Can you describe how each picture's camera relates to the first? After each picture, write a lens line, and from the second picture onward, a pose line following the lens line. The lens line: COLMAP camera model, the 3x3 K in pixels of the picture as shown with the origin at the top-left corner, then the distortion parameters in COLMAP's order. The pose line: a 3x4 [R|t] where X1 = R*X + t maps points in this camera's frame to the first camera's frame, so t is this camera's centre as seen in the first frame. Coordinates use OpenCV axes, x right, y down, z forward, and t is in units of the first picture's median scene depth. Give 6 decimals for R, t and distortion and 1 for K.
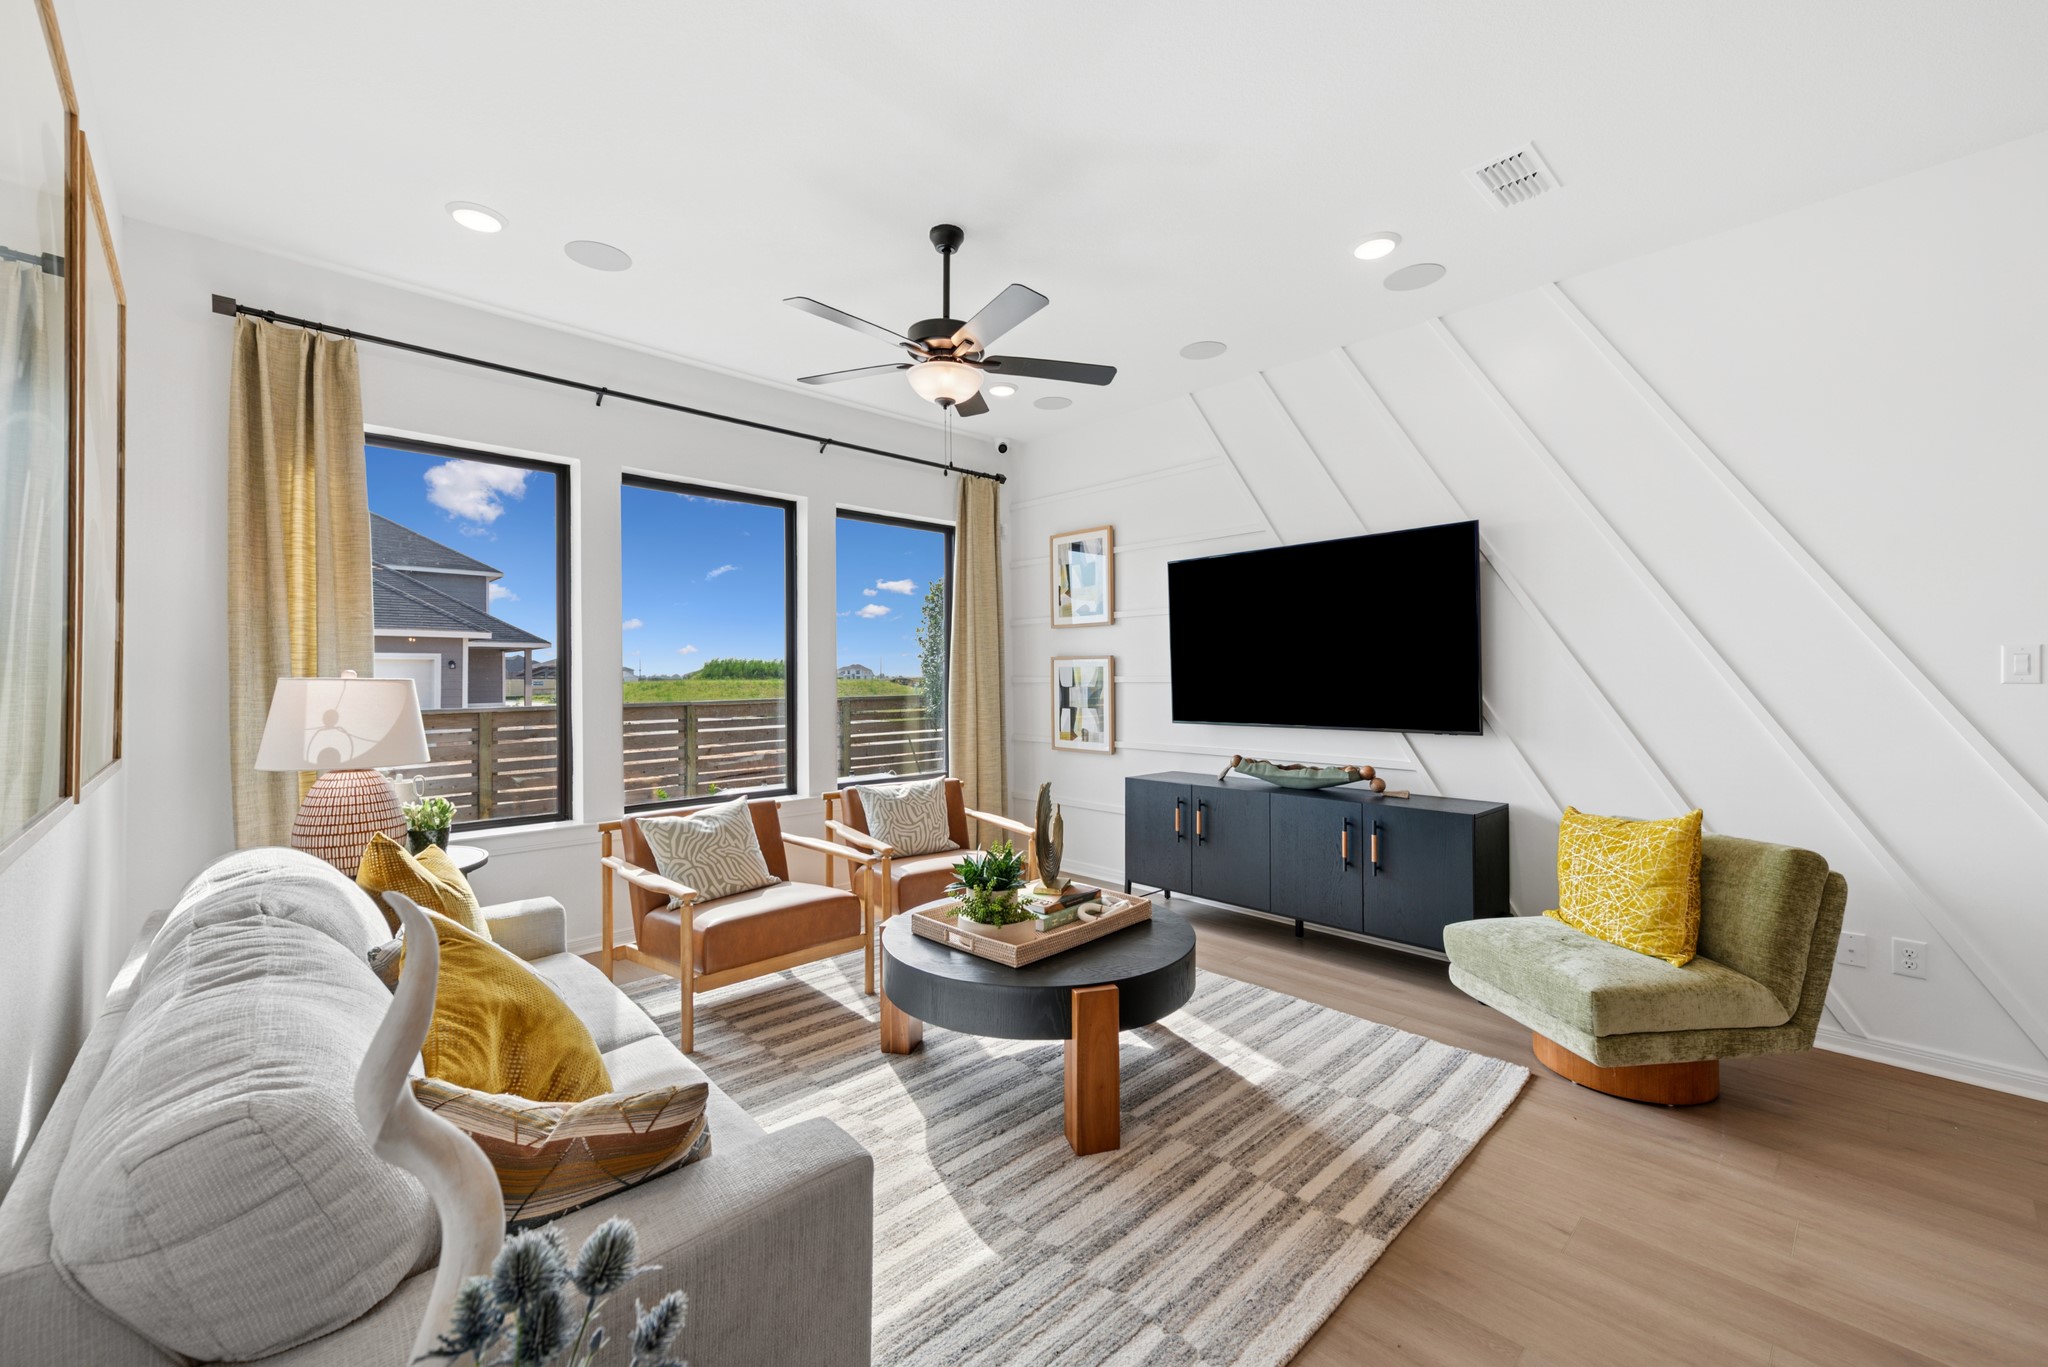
lens RADIAL K [[823.8, 0, 1034.1], [0, 823.8, 679.0], [0, 0, 1]] dist [0.018486, -0.000017]
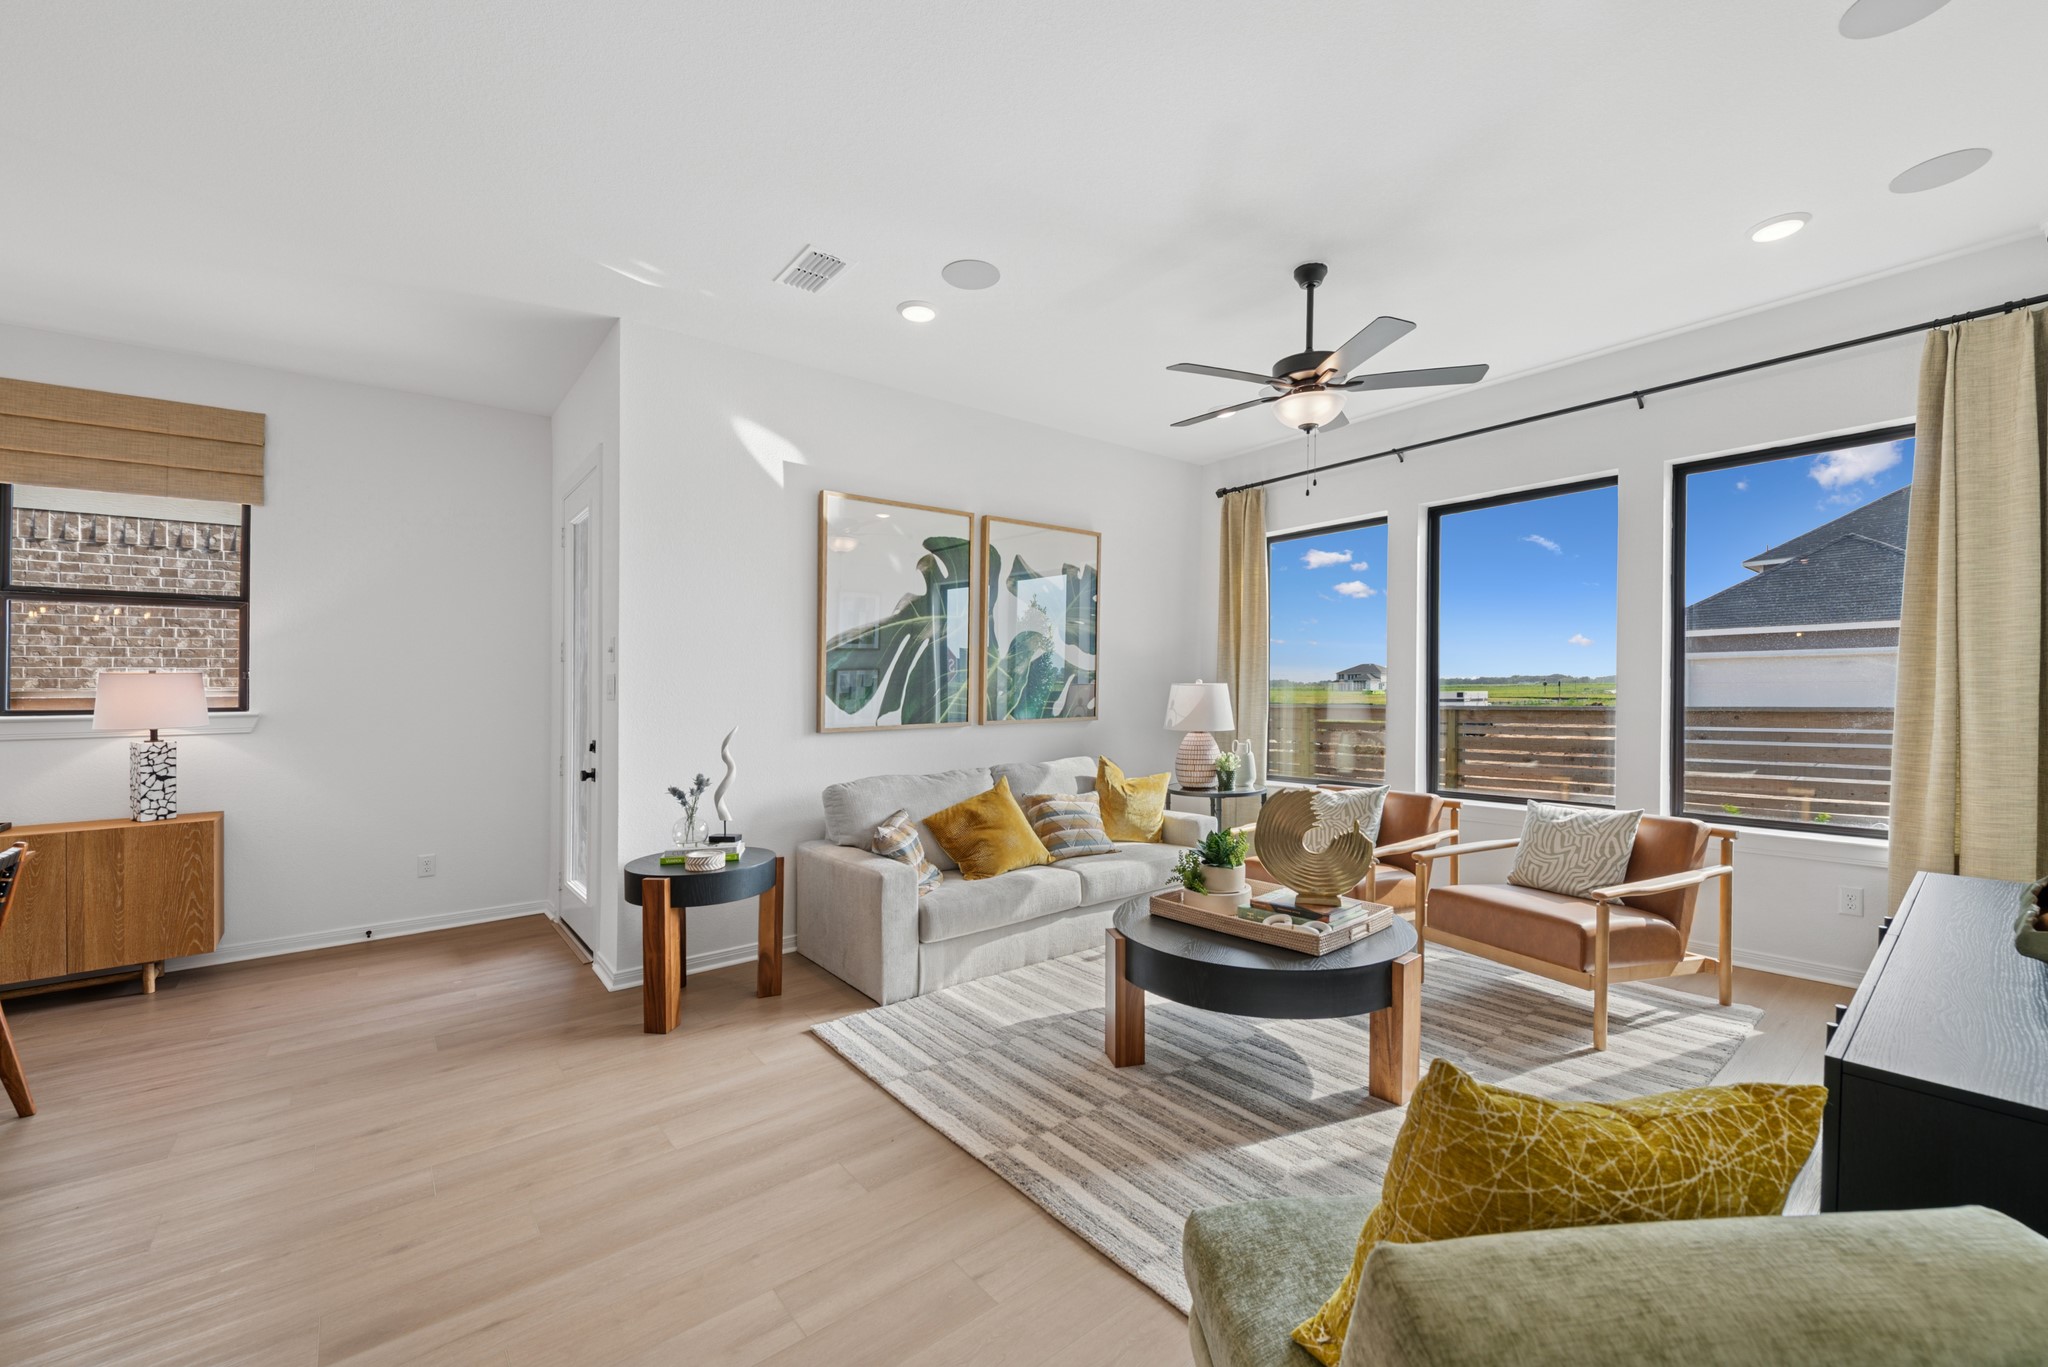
lens RADIAL K [[823.8, 0, 1034.1], [0, 823.8, 679.0], [0, 0, 1]] dist [0.018486, -0.000017]
pose [[-0.081252, -0.003659, -0.996687, 1.230027], [0.008954, 0.999950, -0.004401, -0.008481], [0.996653, -0.009282, -0.081215, 0.899523]]
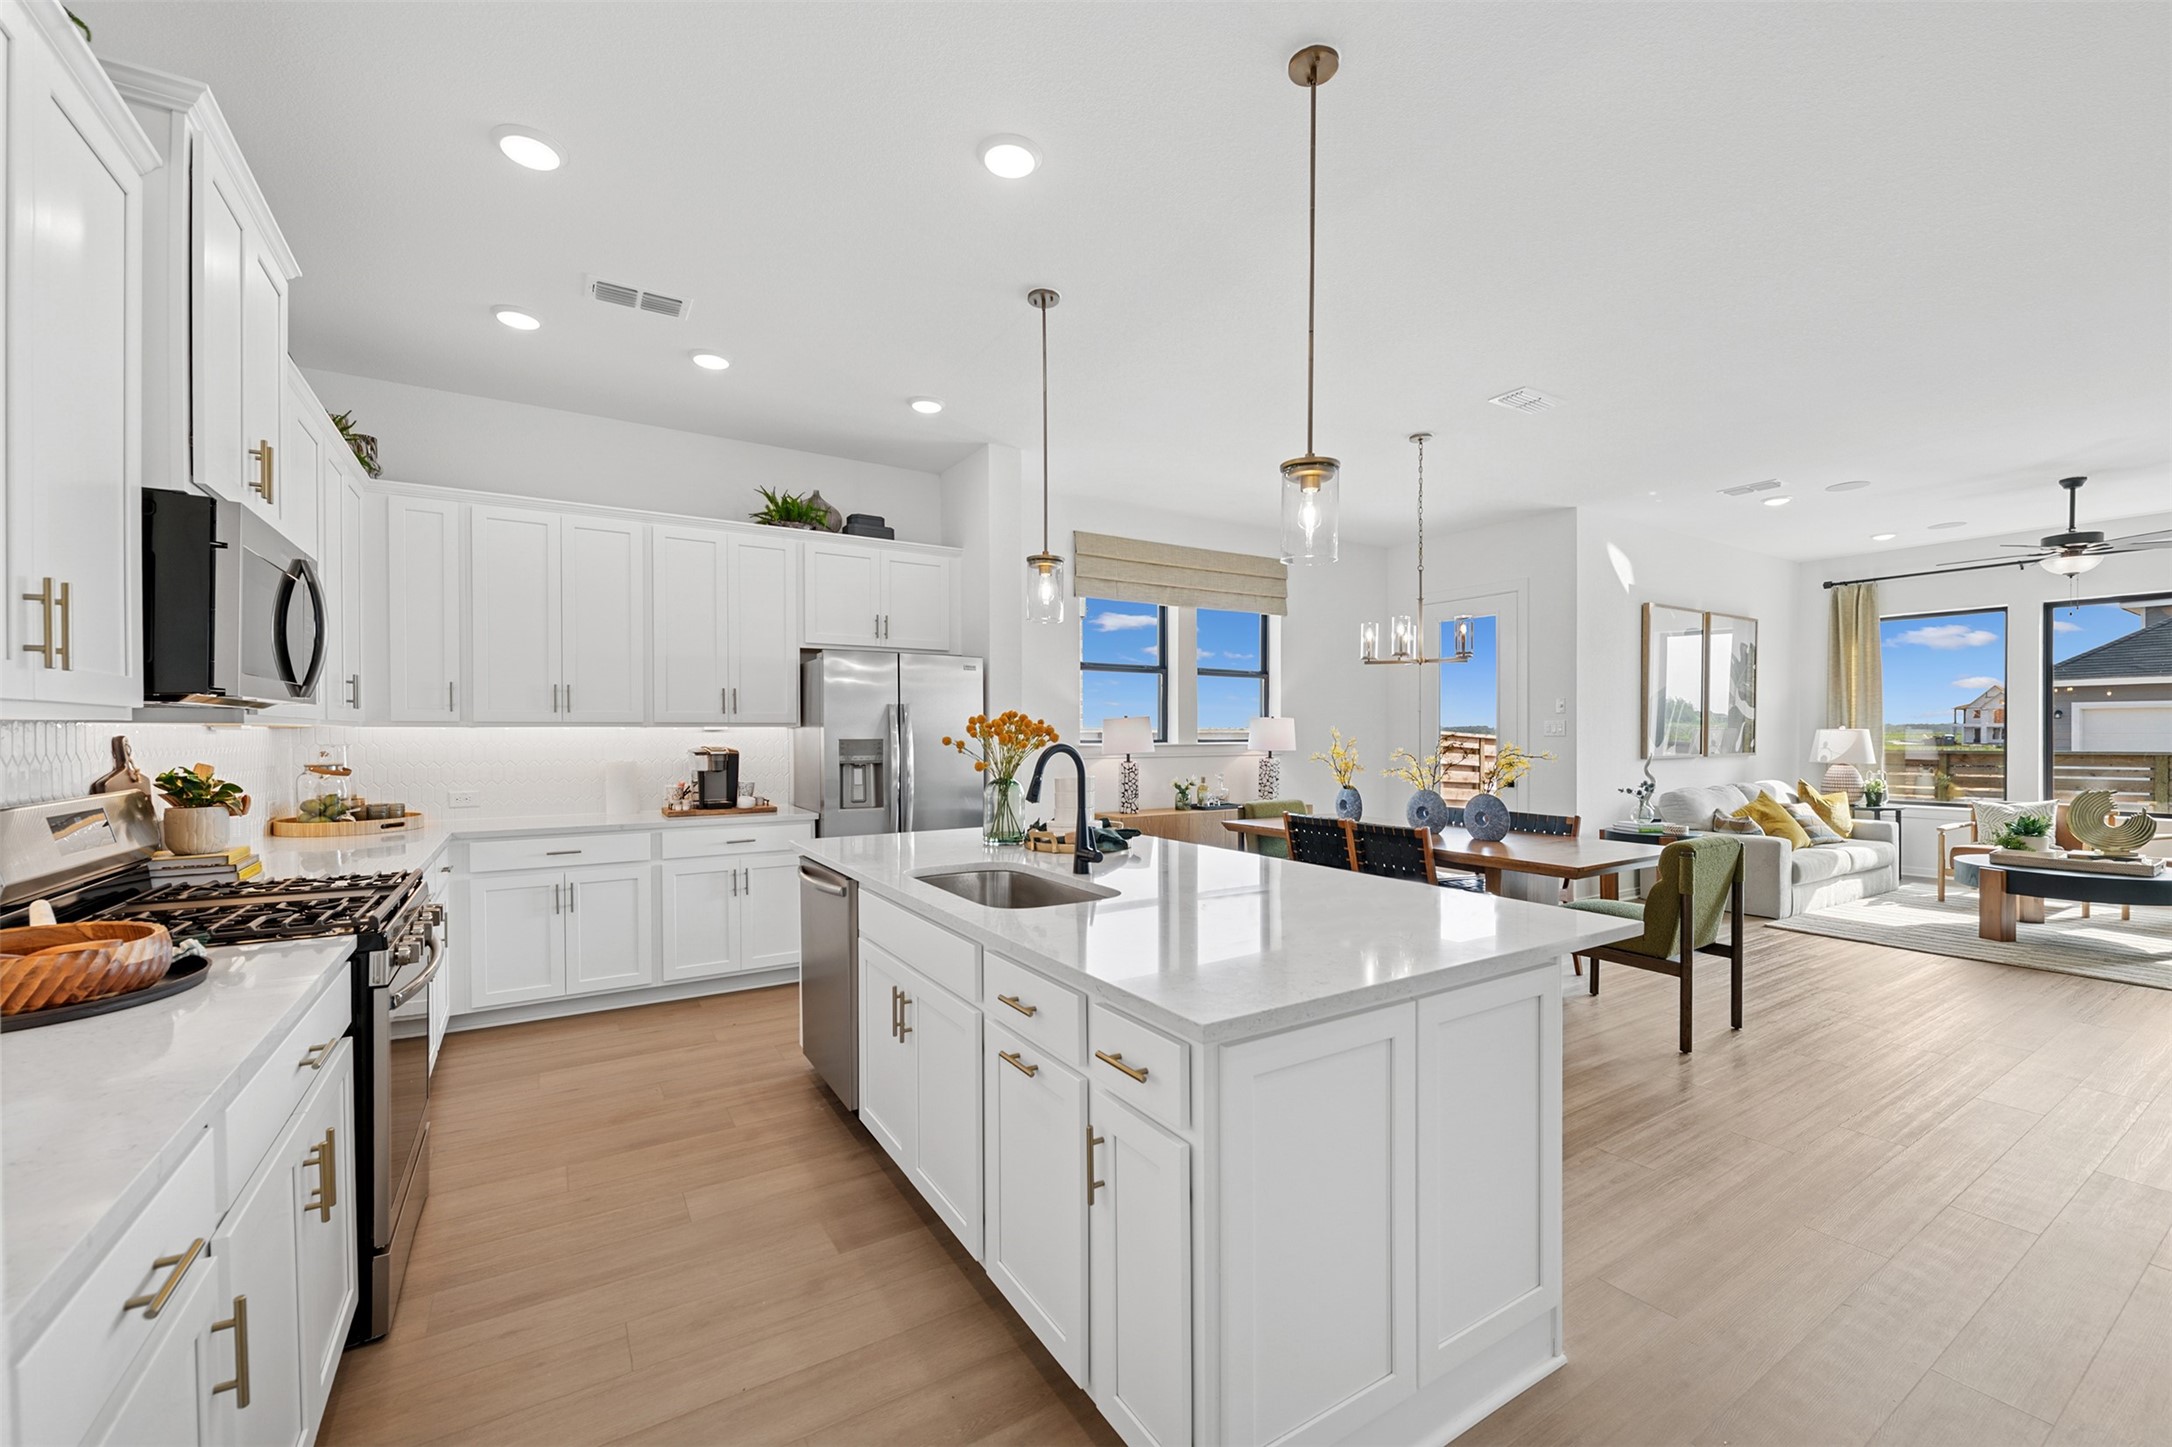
lens RADIAL K [[869.7, 0, 1086.0], [0, 869.7, 723.5], [0, 0, 1]] dist [-0.019185, -0.000085]
pose [[-0.210740, -0.005208, -0.977528, 2.616604], [0.000381, 0.999985, -0.005410, -0.007837], [0.977542, -0.001512, -0.210735, -0.845031]]
